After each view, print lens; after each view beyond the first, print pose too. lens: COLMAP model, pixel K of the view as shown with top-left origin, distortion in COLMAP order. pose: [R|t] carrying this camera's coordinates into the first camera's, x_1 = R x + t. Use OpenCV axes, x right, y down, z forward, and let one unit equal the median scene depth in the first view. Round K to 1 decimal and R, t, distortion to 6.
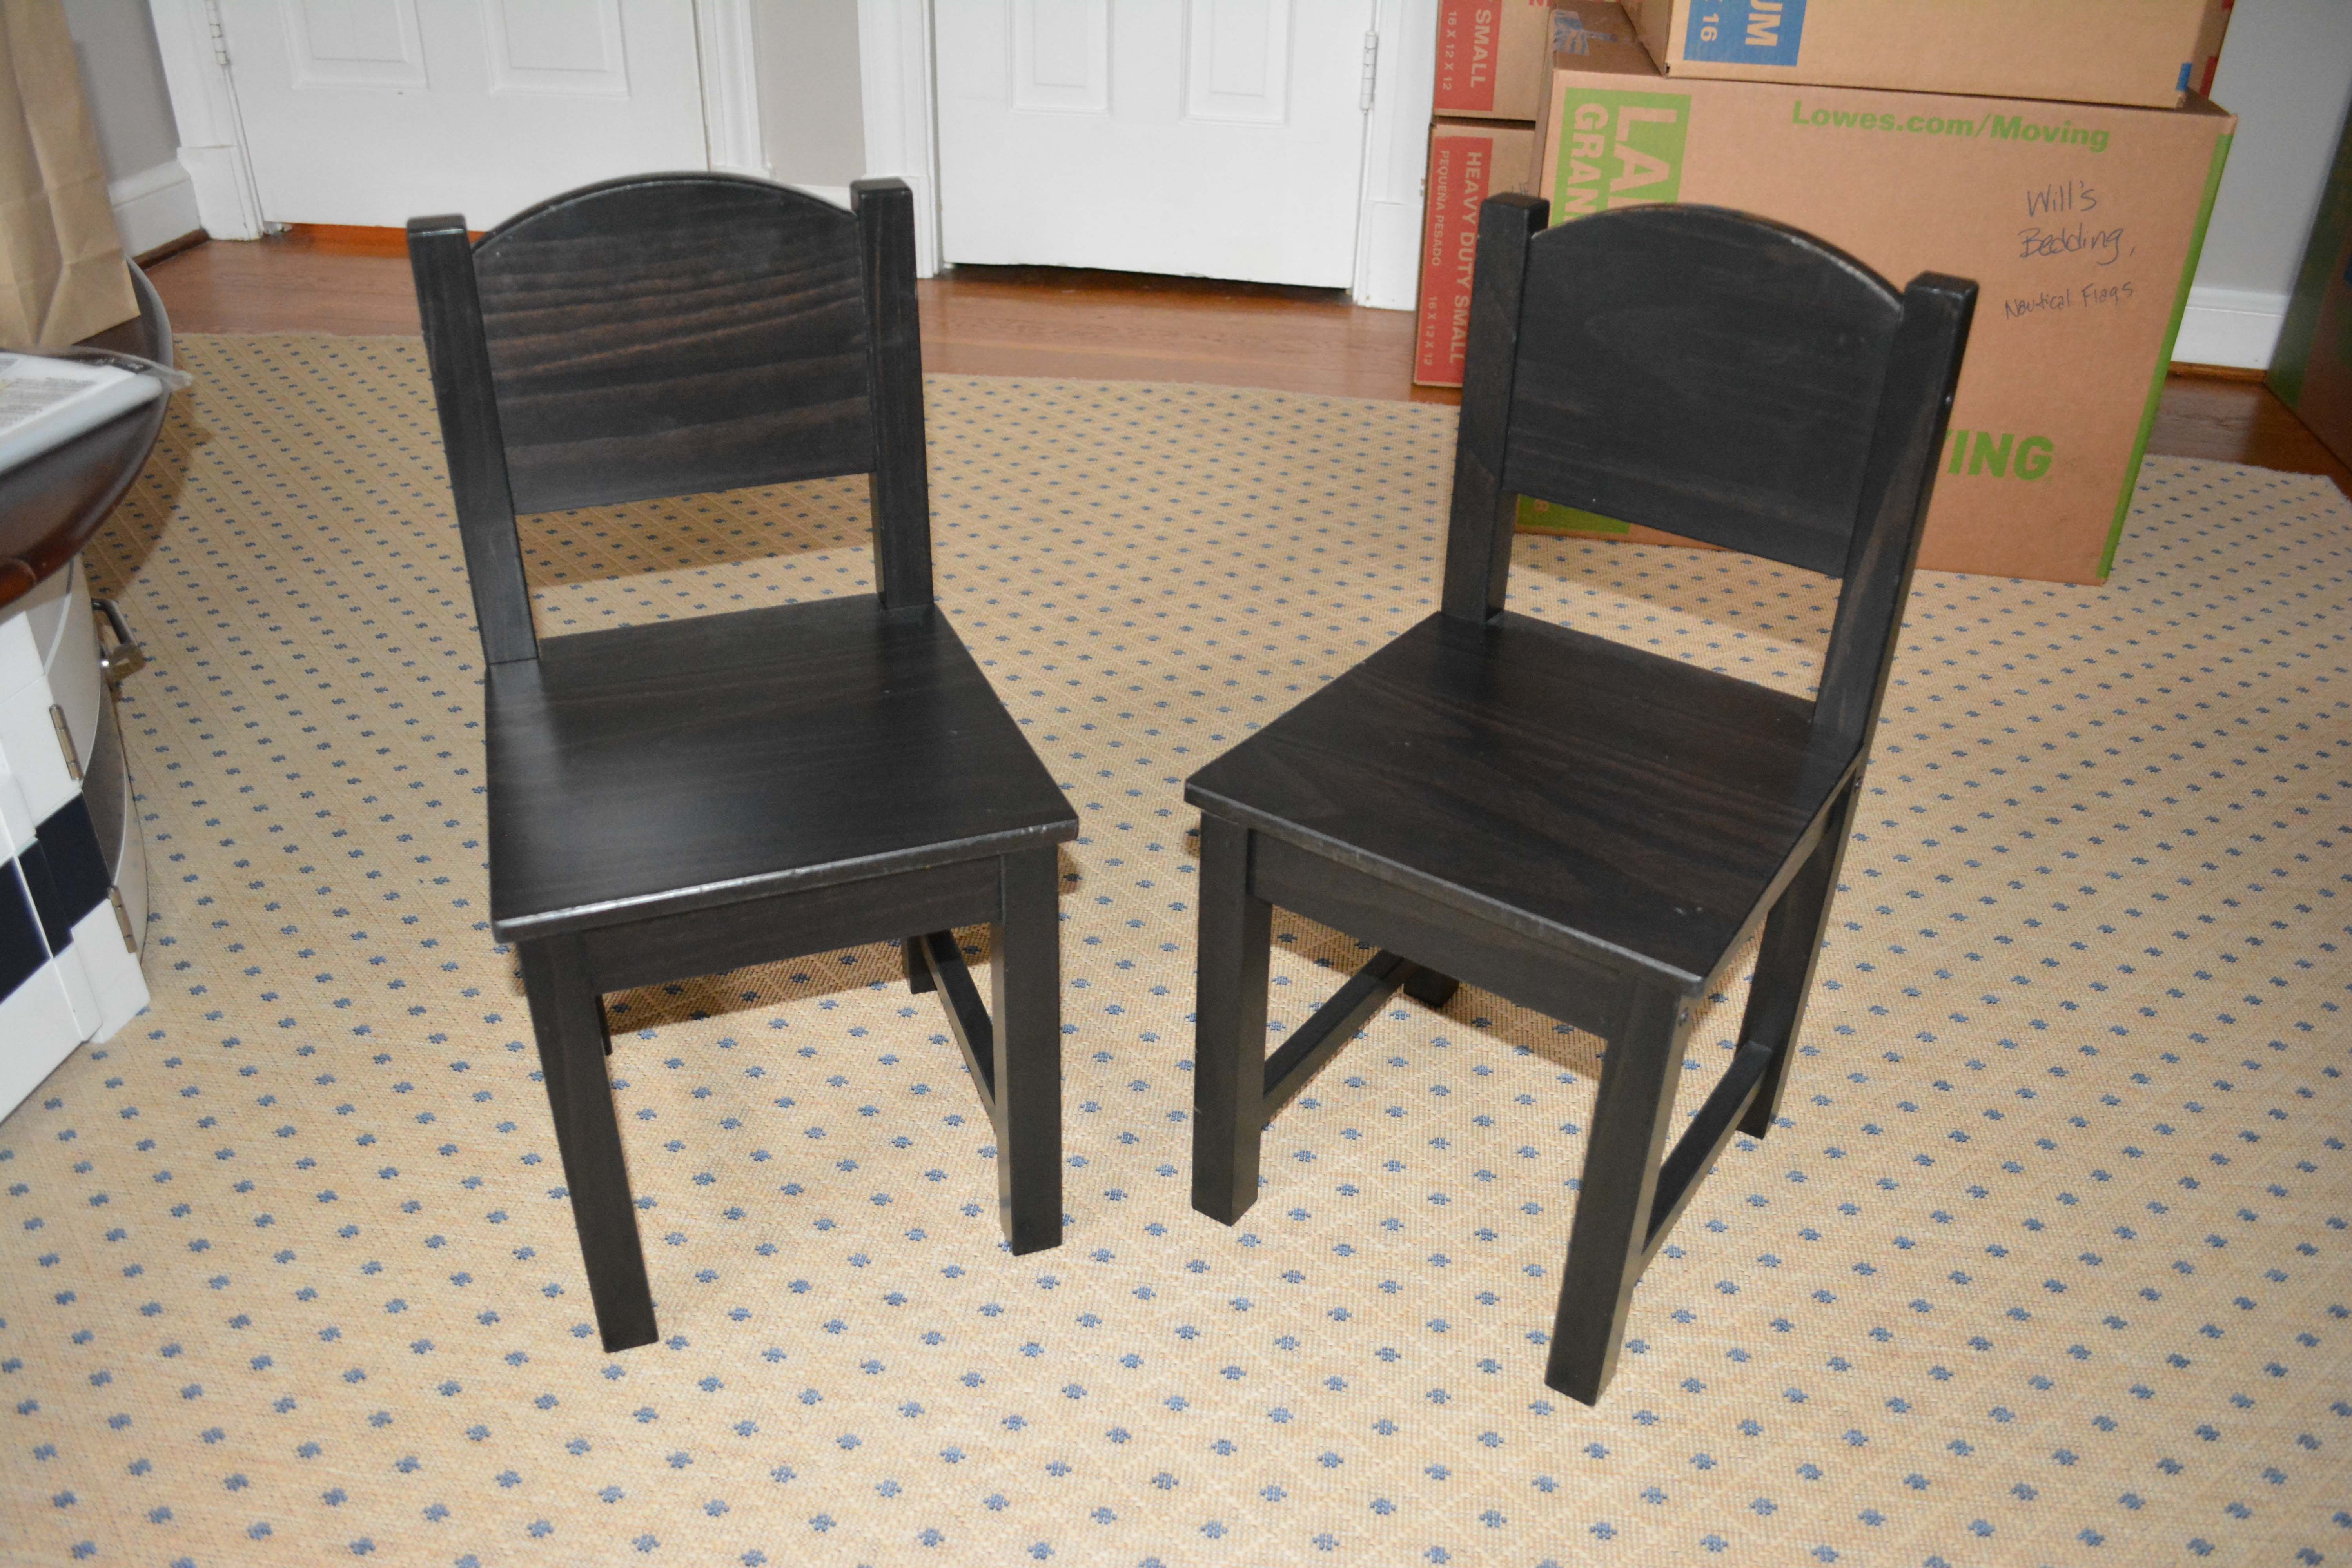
lens RADIAL K [[1798.8, 0, 1176.9], [0, 1798.8, 819.9], [0, 0, 1]] dist [-0.078362, 0.003493]
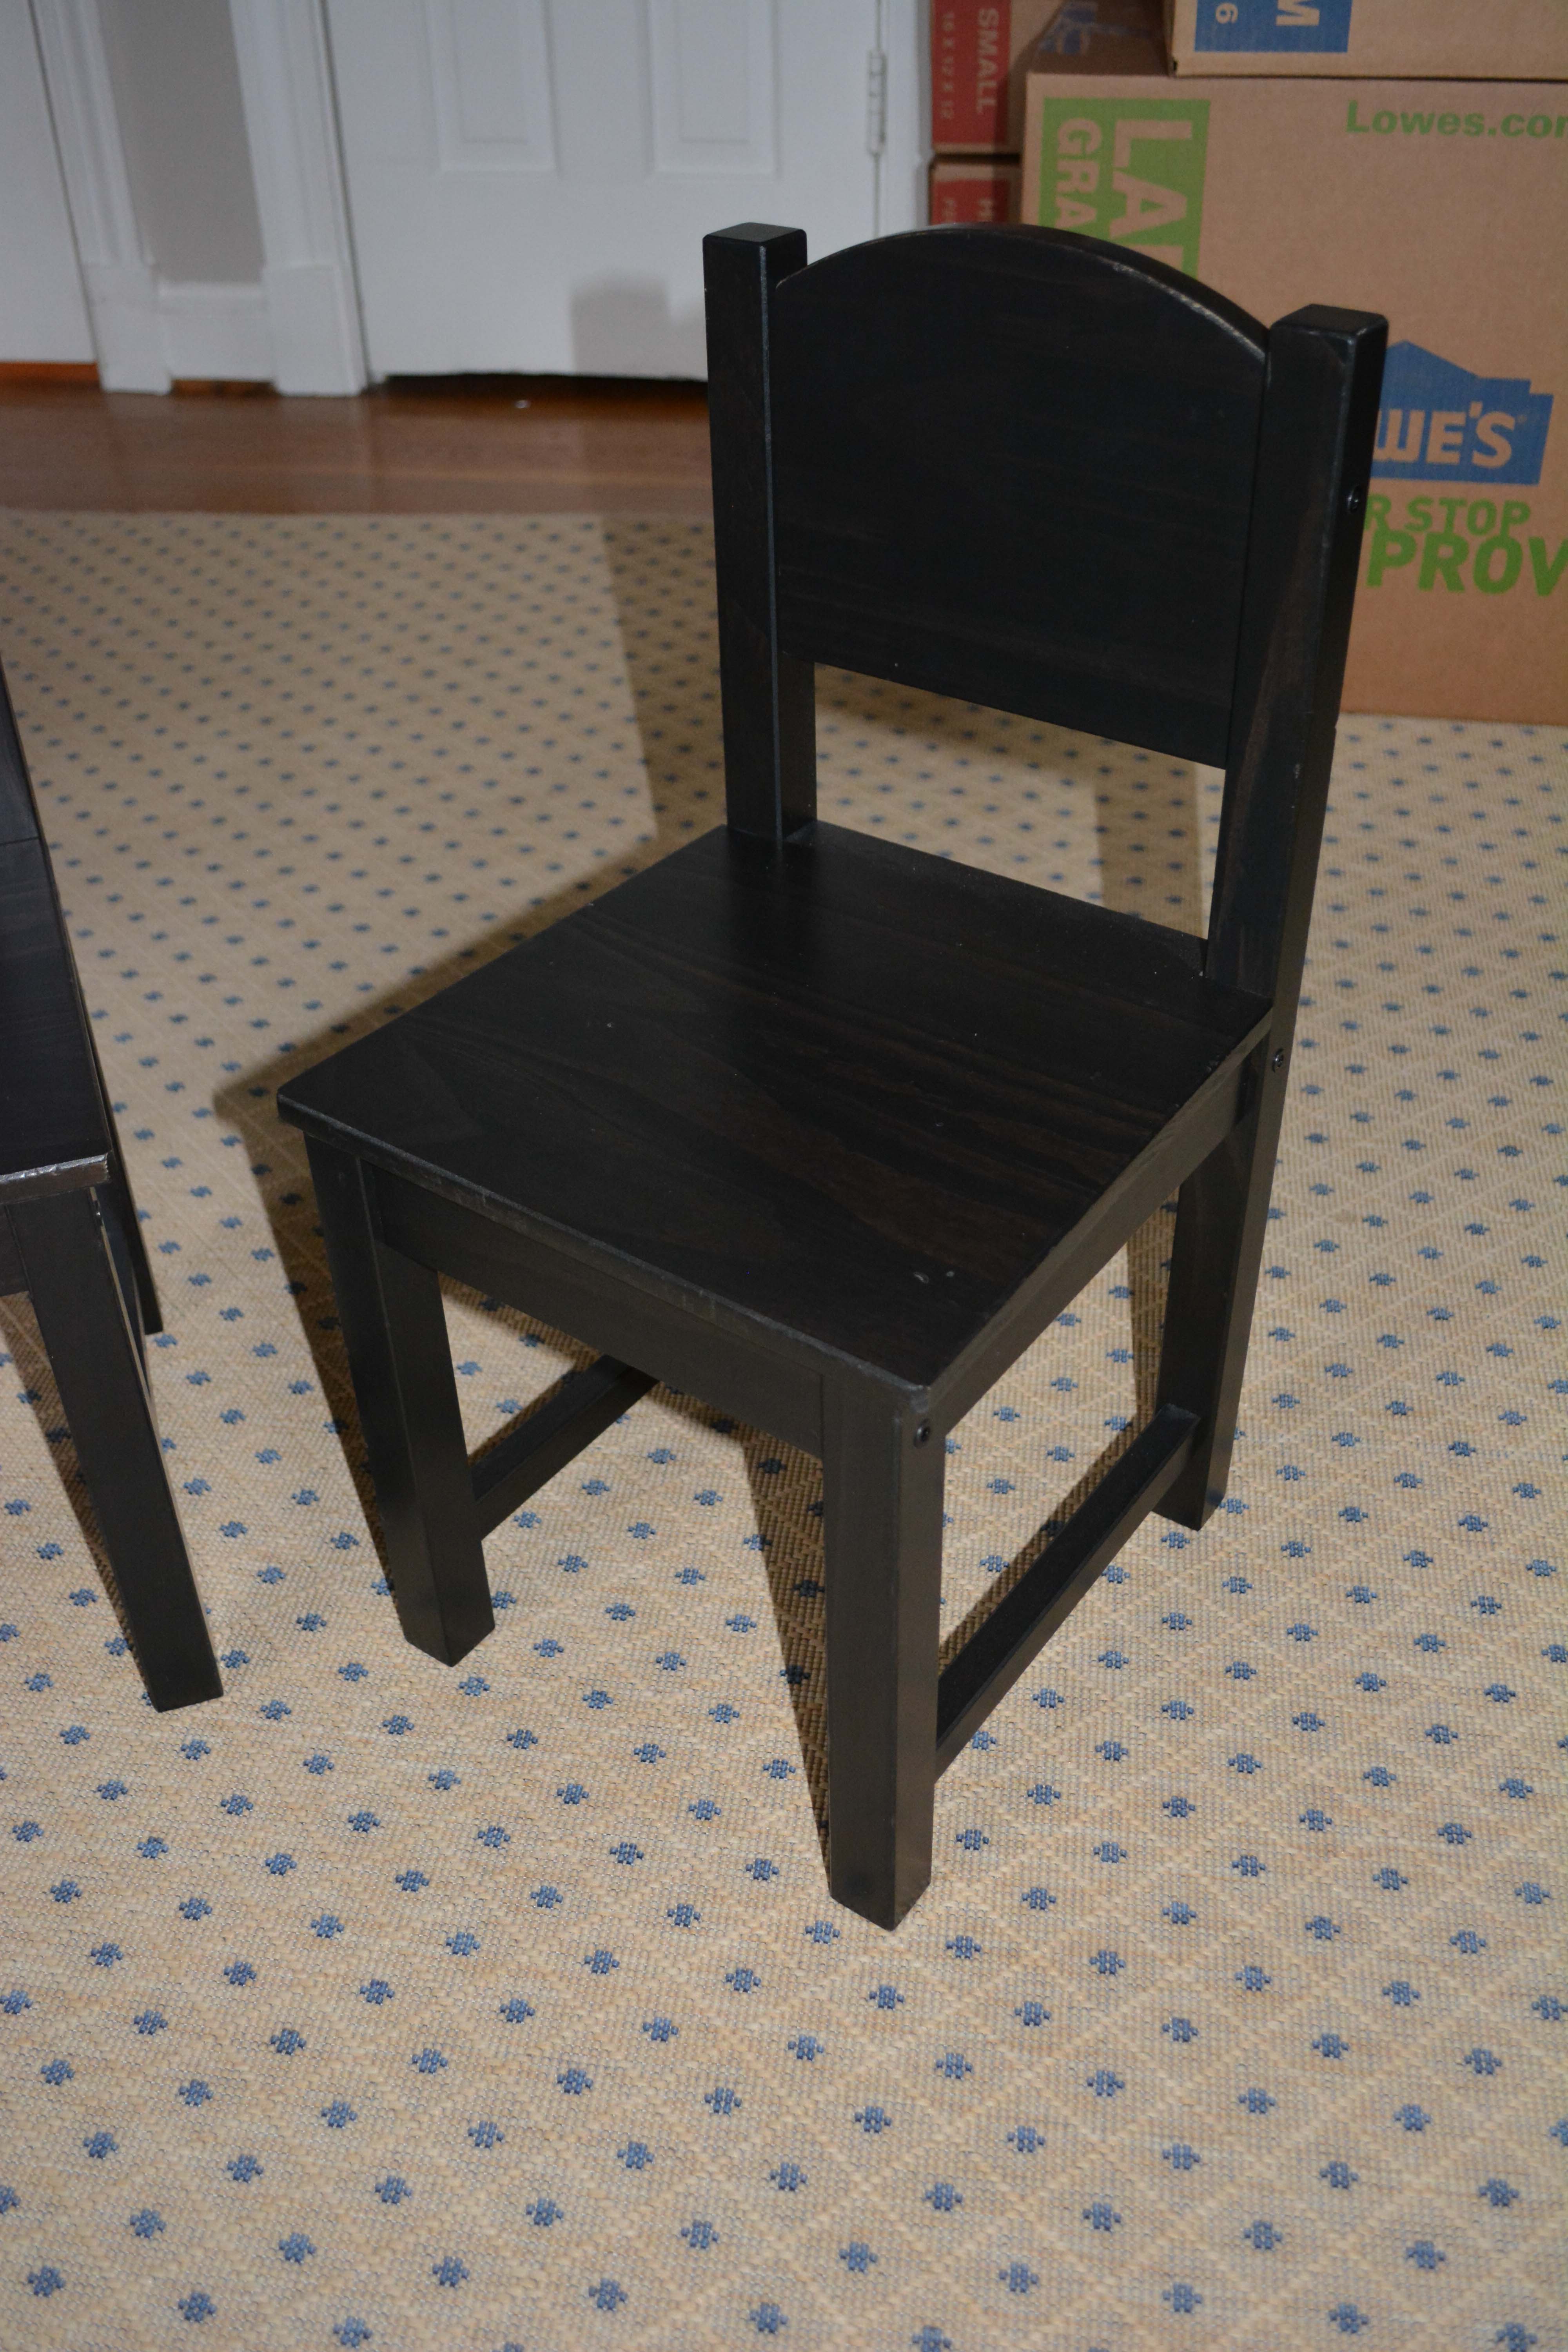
lens RADIAL K [[2047.1, 0, 784.0], [0, 2047.1, 1176.0], [0, 0, 1]] dist [-0.077038, 0.019952]
pose [[0.999009, -0.023703, -0.037678, 0.197967], [0.026502, 0.996786, 0.075605, -0.036551], [0.035765, -0.076528, 0.996426, 0.168699]]
